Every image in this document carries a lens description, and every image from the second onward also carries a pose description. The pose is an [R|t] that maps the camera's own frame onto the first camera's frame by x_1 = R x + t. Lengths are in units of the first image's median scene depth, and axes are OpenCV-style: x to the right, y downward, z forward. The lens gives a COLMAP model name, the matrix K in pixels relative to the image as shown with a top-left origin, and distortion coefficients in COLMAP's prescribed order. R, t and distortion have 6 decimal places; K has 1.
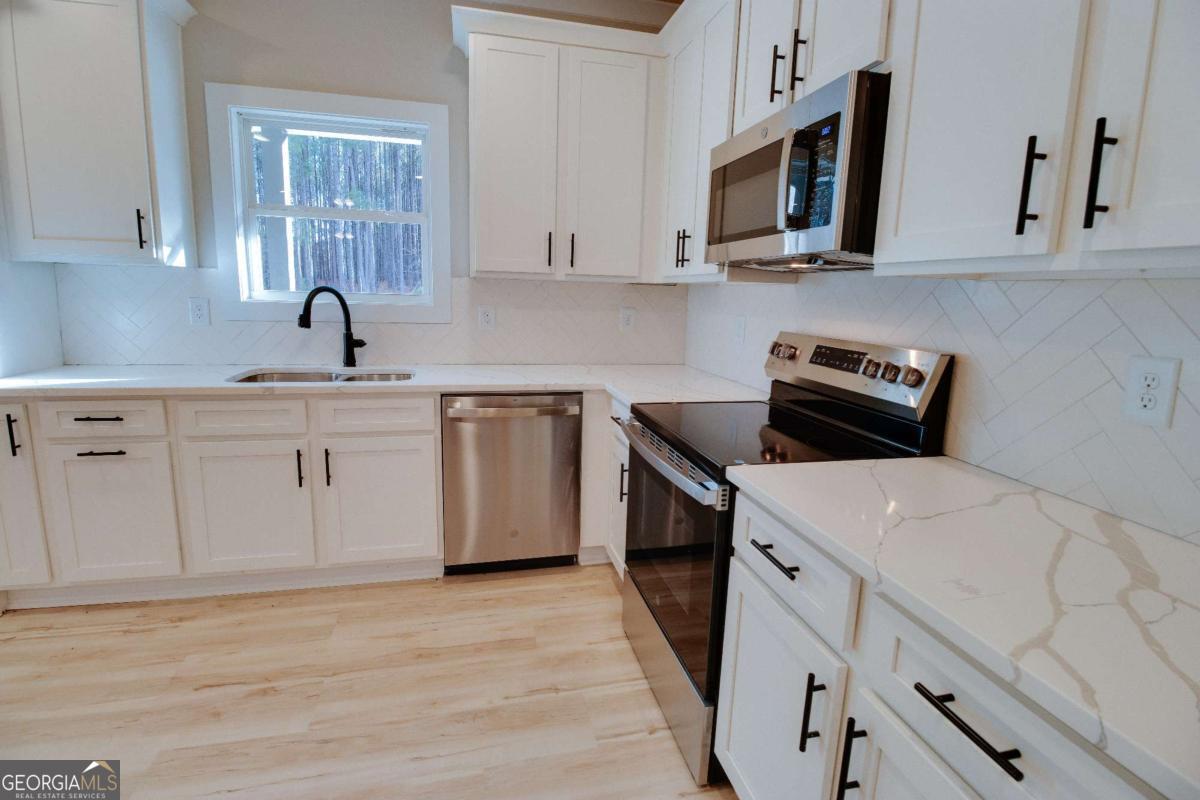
lens RADIAL K [[553.8, 0, 602.0], [0, 553.8, 393.6], [0, 0, 1]] dist [-0.016099, -0.005577]
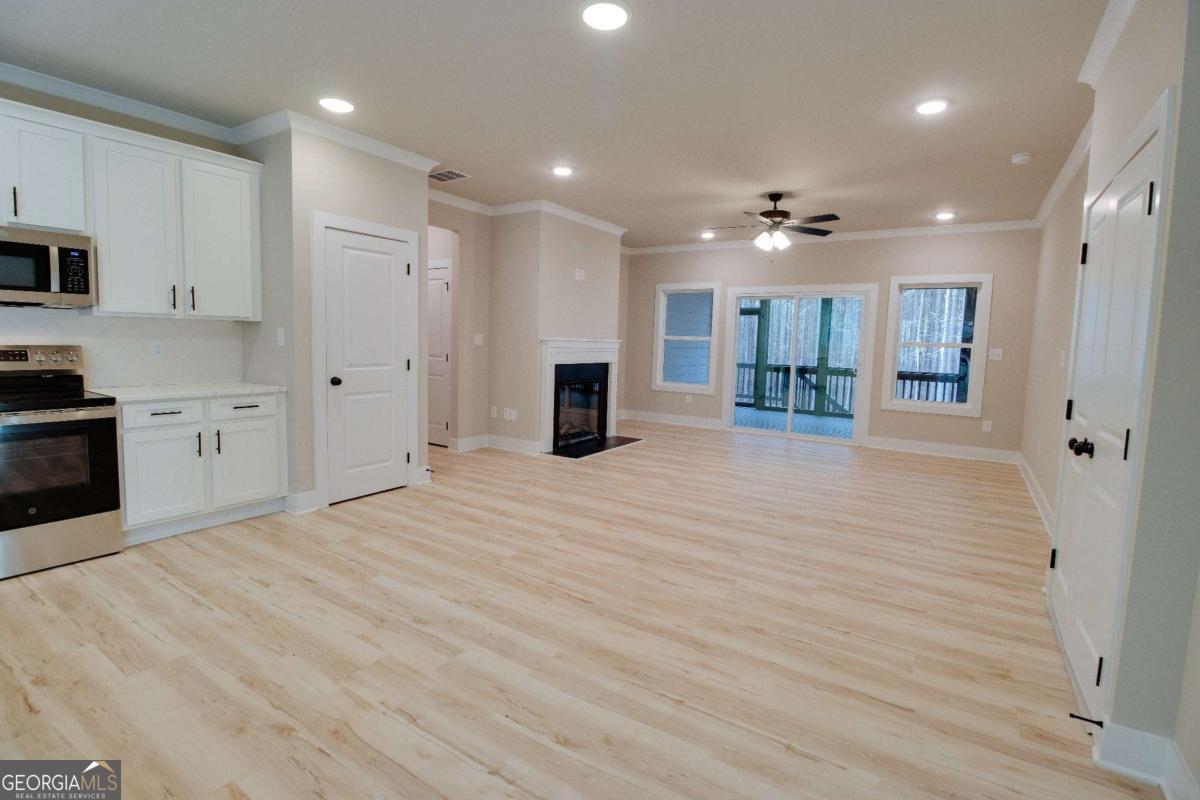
lens RADIAL K [[553.8, 0, 600.3], [0, 553.8, 394.2], [0, 0, 1]] dist [-0.016099, -0.005577]
pose [[-0.685883, -0.122490, 0.717328, -2.182235], [0.075004, 0.968583, 0.237110, -0.207270], [-0.723836, 0.216432, -0.655148, 0.777921]]
